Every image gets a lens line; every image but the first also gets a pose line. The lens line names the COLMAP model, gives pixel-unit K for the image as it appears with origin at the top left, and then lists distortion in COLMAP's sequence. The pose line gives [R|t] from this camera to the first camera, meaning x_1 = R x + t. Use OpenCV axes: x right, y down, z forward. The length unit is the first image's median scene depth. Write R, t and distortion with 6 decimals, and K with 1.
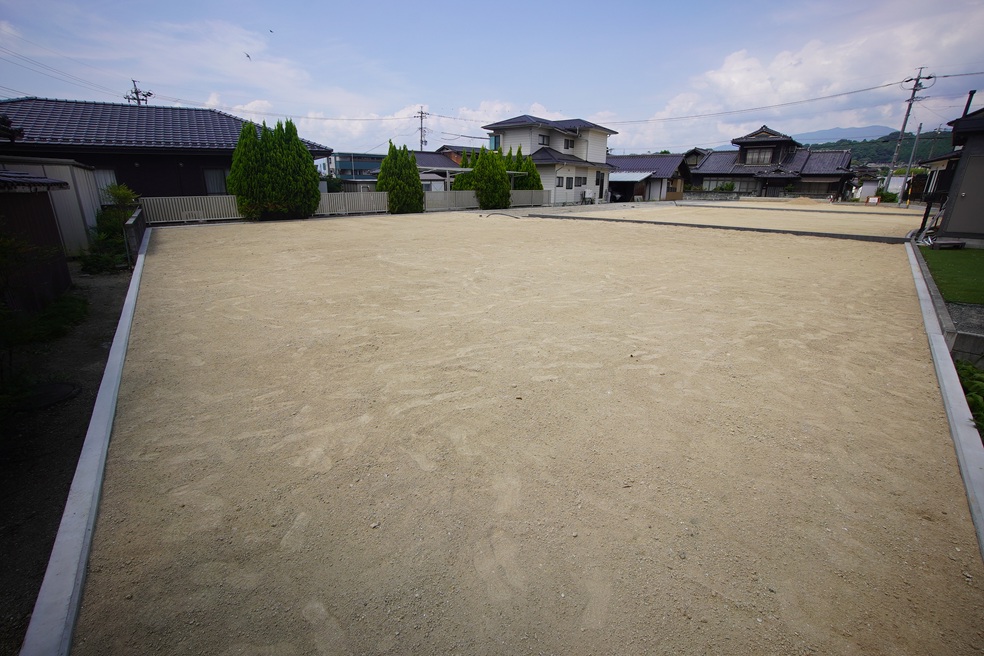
lens RADIAL K [[438.3, 0, 487.8], [0, 438.3, 330.3], [0, 0, 1]] dist [-0.048062, 0.016416]
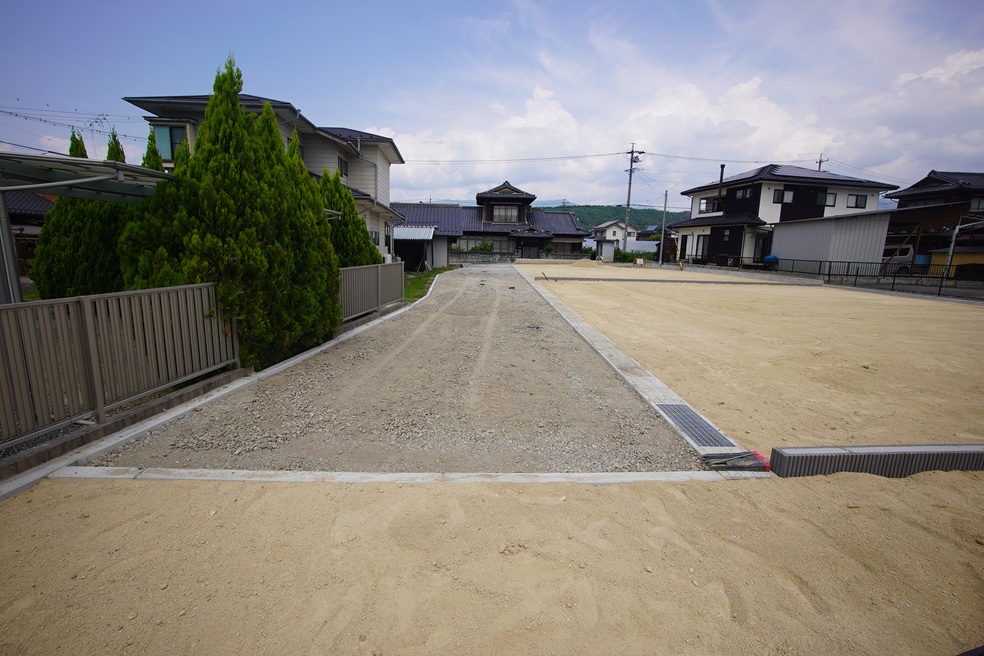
lens RADIAL K [[438.3, 0, 487.7], [0, 438.3, 324.3], [0, 0, 1]] dist [-0.048062, 0.016416]
pose [[0.740287, -0.104533, 0.664114, -0.046504], [0.194028, 0.979023, -0.062182, -0.193212], [-0.643683, 0.174889, 0.745041, 0.570058]]
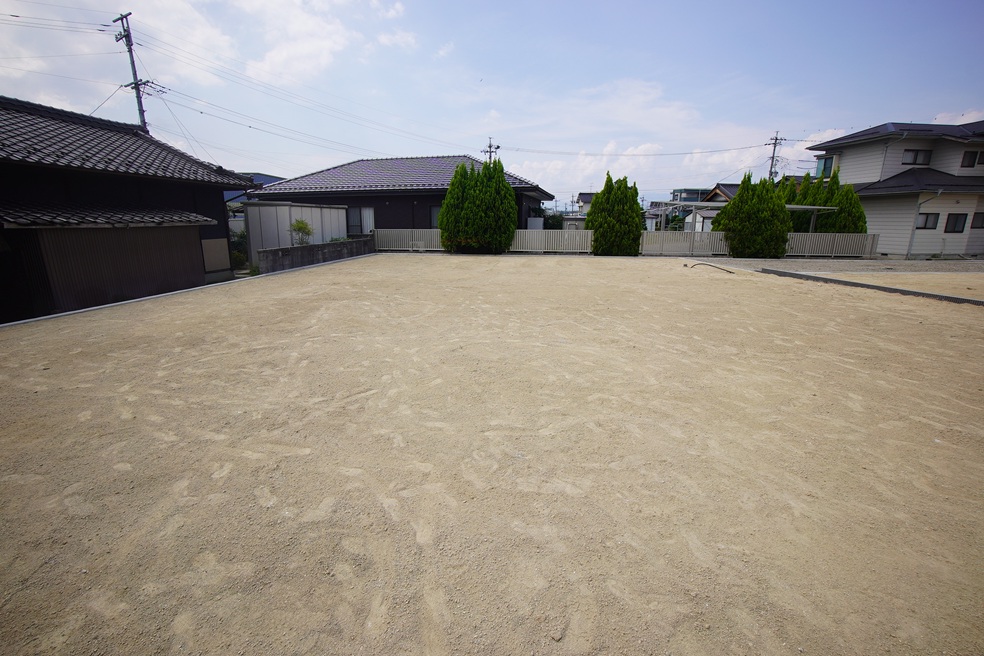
lens RADIAL K [[438.3, 0, 482.0], [0, 438.3, 334.1], [0, 0, 1]] dist [-0.048062, 0.016416]
pose [[0.702409, 0.178440, -0.689043, 0.157878], [-0.226821, 0.973711, 0.020939, -0.050536], [0.674666, 0.141582, 0.724418, 0.149521]]
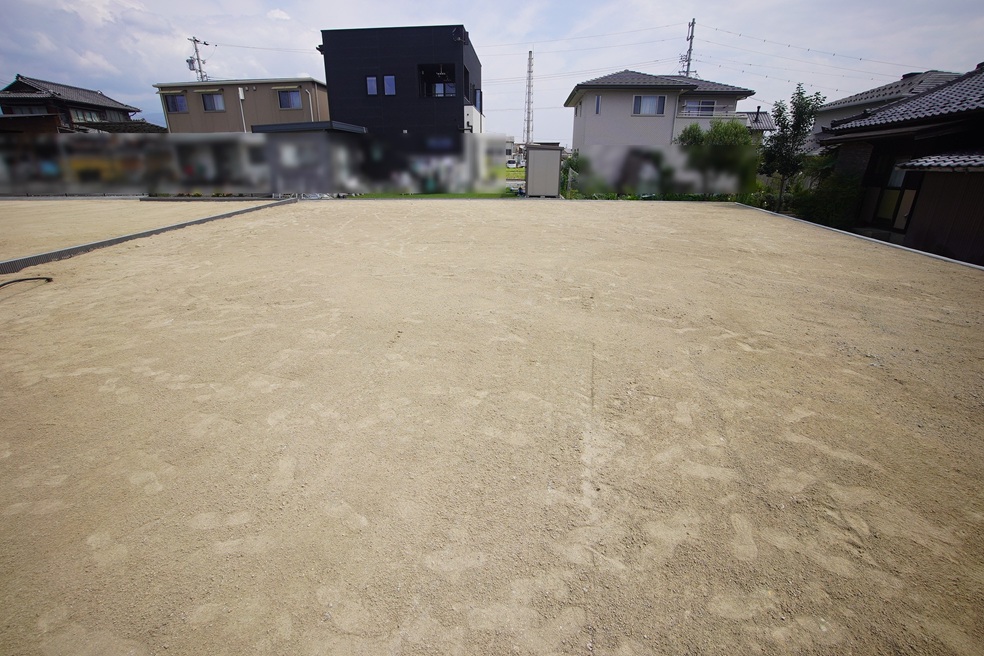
lens RADIAL K [[438.3, 0, 491.7], [0, 438.3, 322.8], [0, 0, 1]] dist [-0.048062, 0.016416]
pose [[-0.648794, -0.269238, 0.711743, -0.223043], [0.243717, 0.812530, 0.529526, -0.181114], [-0.720881, 0.517017, -0.461546, 0.527399]]
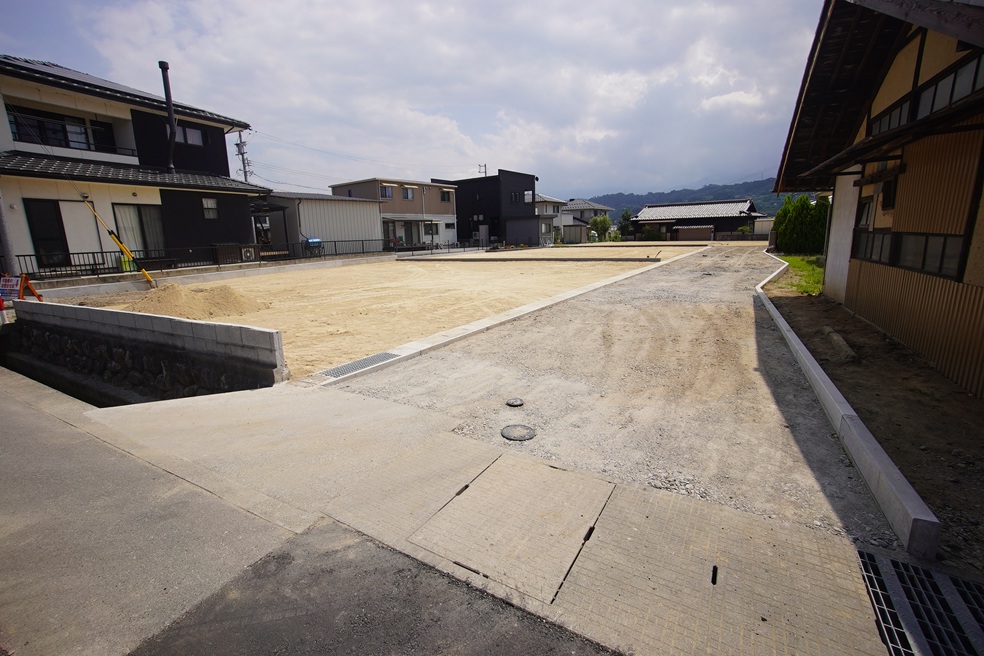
lens RADIAL K [[438.3, 0, 487.0], [0, 438.3, 326.8], [0, 0, 1]] dist [-0.048062, 0.016416]
pose [[-0.983714, 0.060174, -0.169366, 0.755672], [-0.034417, 0.861796, 0.506086, -0.494389], [0.176413, 0.503674, -0.845690, 1.480790]]
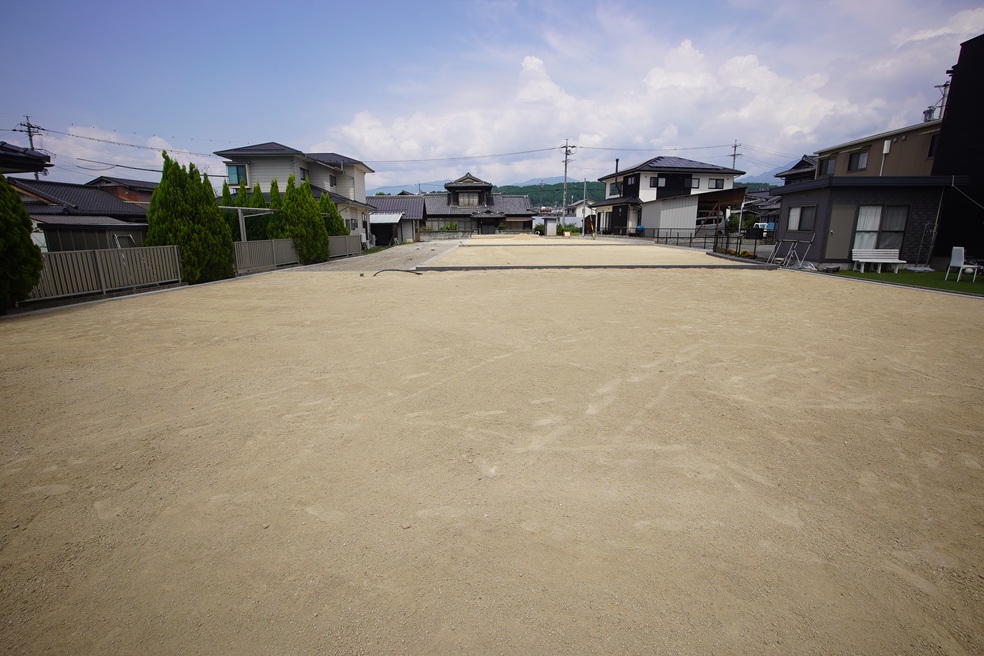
lens RADIAL K [[438.3, 0, 488.9], [0, 438.3, 324.2], [0, 0, 1]] dist [-0.048062, 0.016416]
pose [[0.742586, -0.154677, 0.651645, -0.188592], [0.220985, 0.975064, -0.020380, -0.077343], [-0.632244, 0.159137, 0.758250, 0.224766]]
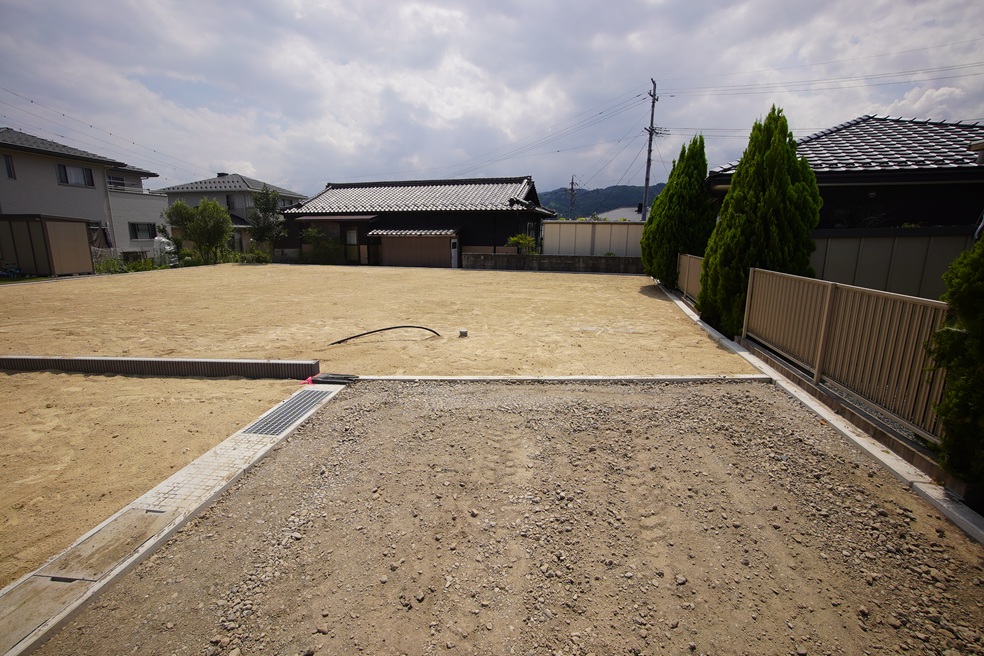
lens RADIAL K [[438.3, 0, 486.9], [0, 438.3, 329.8], [0, 0, 1]] dist [-0.048062, 0.016416]
pose [[-0.792436, 0.117497, -0.598531, 0.091196], [-0.207429, 0.870875, 0.445590, -0.241052], [0.573601, 0.477254, -0.665740, 0.716968]]
